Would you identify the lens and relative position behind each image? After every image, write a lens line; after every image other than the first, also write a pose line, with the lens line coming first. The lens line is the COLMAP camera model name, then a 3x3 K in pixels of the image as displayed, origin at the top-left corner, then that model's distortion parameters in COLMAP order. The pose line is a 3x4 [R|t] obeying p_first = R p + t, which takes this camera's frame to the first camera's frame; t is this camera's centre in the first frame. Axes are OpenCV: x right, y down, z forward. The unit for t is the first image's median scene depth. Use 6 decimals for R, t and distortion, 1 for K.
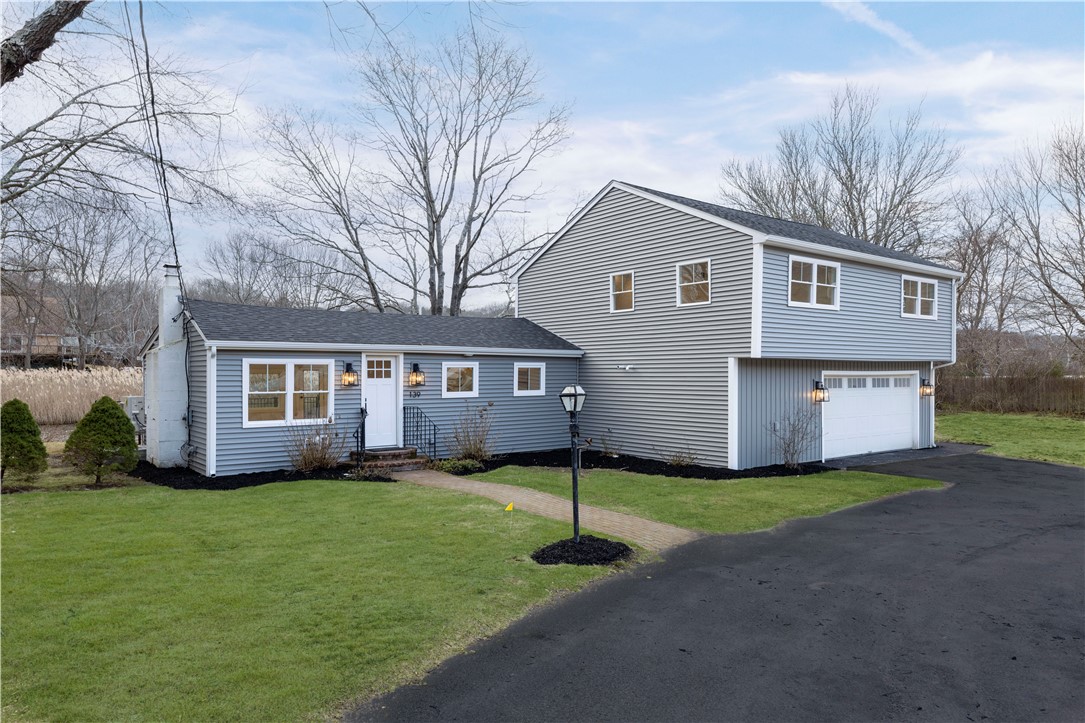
lens RADIAL K [[723.5, 0, 547.2], [0, 723.5, 378.7], [0, 0, 1]] dist [0.010077, -0.003000]
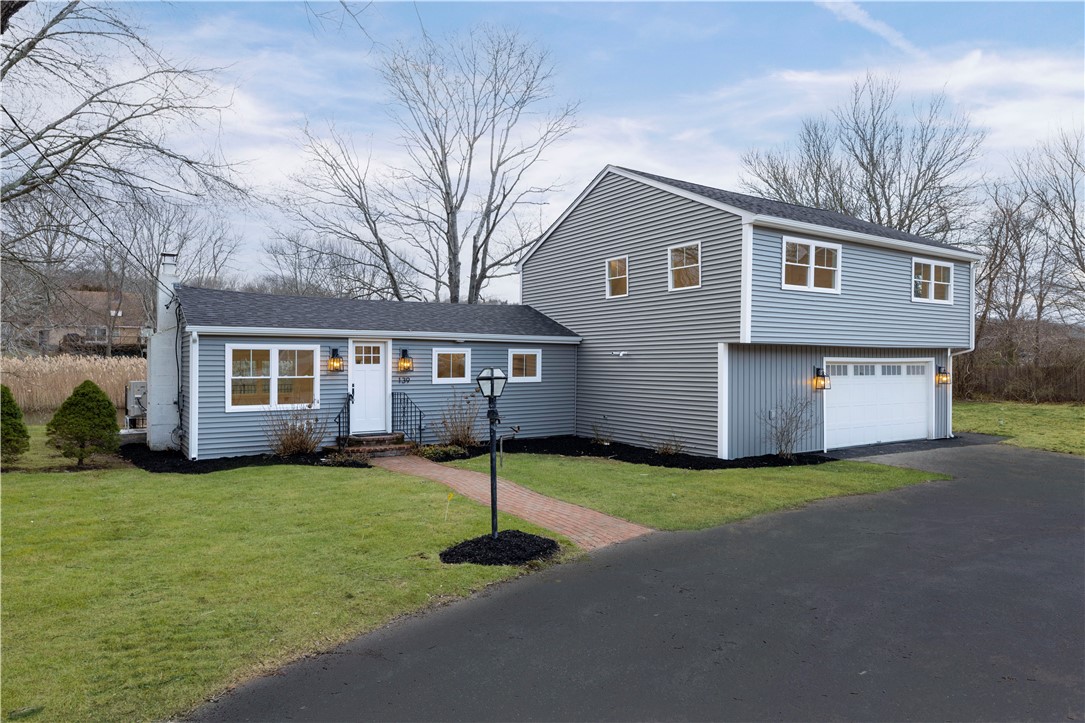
lens RADIAL K [[685.3, 0, 544.8], [0, 685.3, 364.1], [0, 0, 1]] dist [0.001192, 0.005222]
pose [[0.997006, 0.001535, -0.077310, 0.085629], [-0.002001, 0.999980, -0.005942, 0.004702], [0.077300, 0.006079, 0.996989, 0.067601]]
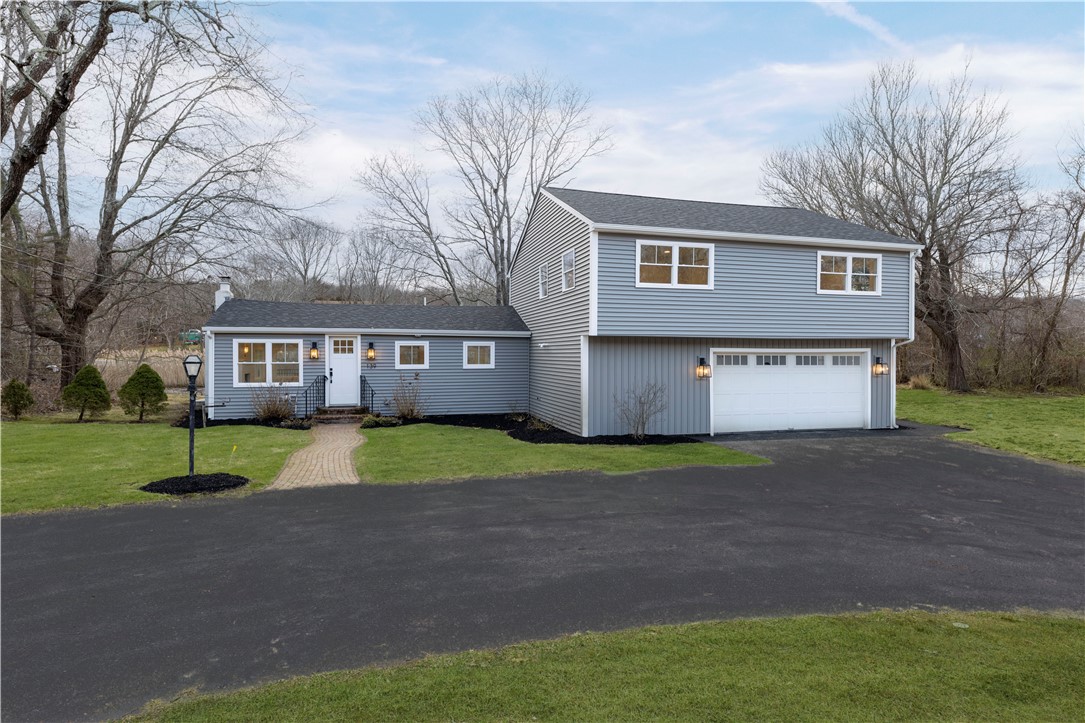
lens RADIAL K [[584.7, 0, 541.2], [0, 584.7, 358.2], [0, 0, 1]] dist [0.001364, -0.000031]
pose [[0.925780, 0.005985, -0.378014, 0.505037], [-0.005931, 0.999982, 0.001309, 0.004560], [0.378015, 0.001030, 0.925799, 0.135126]]
